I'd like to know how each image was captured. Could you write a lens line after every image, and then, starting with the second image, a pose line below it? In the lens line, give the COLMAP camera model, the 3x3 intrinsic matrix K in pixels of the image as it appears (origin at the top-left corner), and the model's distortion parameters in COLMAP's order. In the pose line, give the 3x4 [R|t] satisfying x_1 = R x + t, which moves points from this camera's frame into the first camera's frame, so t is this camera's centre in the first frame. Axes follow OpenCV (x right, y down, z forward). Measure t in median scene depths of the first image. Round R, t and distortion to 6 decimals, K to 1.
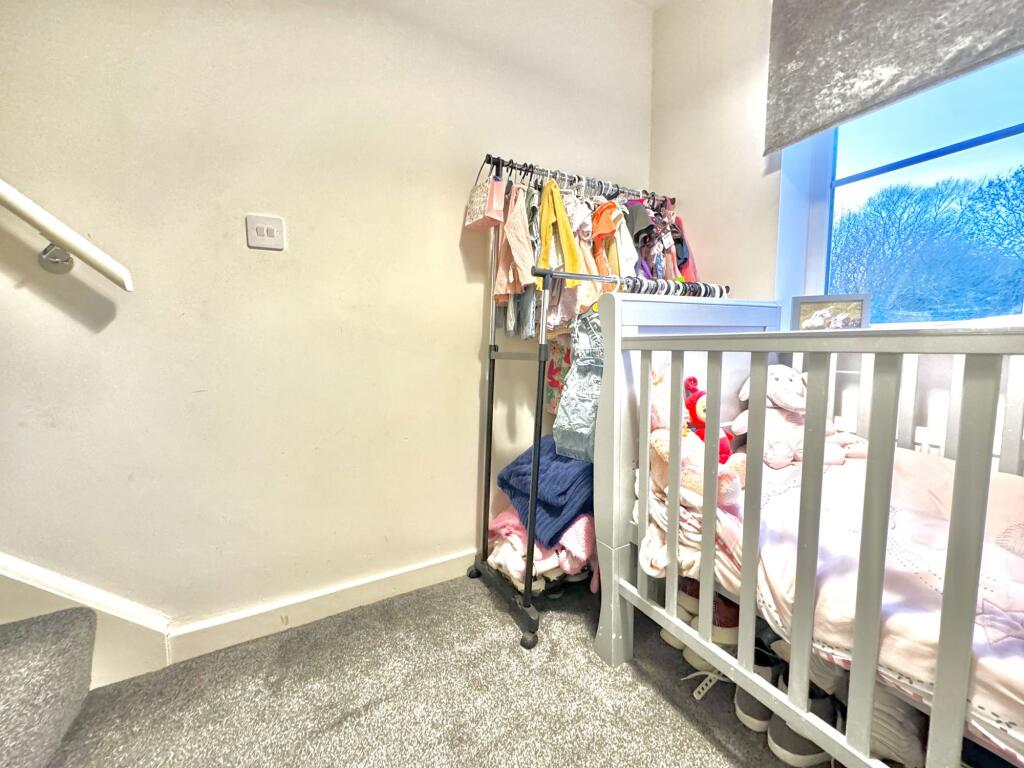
lens RADIAL K [[407.9, 0, 512.8], [0, 407.9, 383.2], [0, 0, 1]] dist [-0.001525, -0.000160]
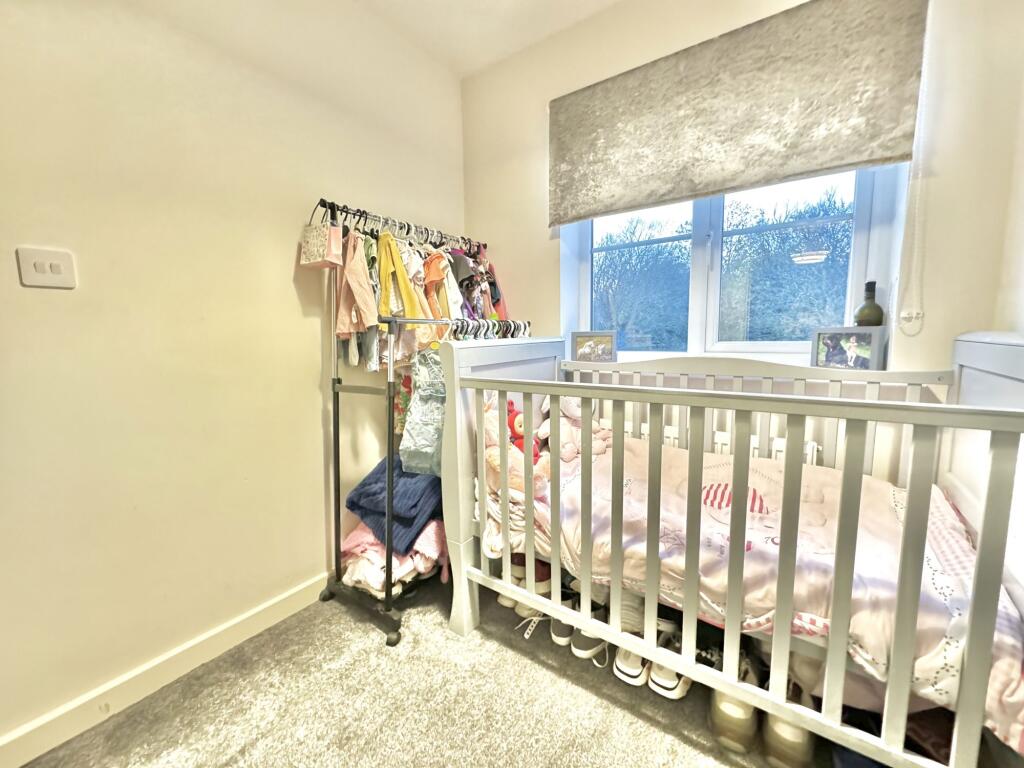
lens RADIAL K [[407.9, 0, 512.8], [0, 407.9, 383.2], [0, 0, 1]] dist [-0.001525, -0.000160]
pose [[0.899336, -0.057127, 0.433511, -0.107802], [0.050056, 0.998362, 0.027719, -0.097876], [-0.434384, -0.003229, 0.900722, -0.169041]]
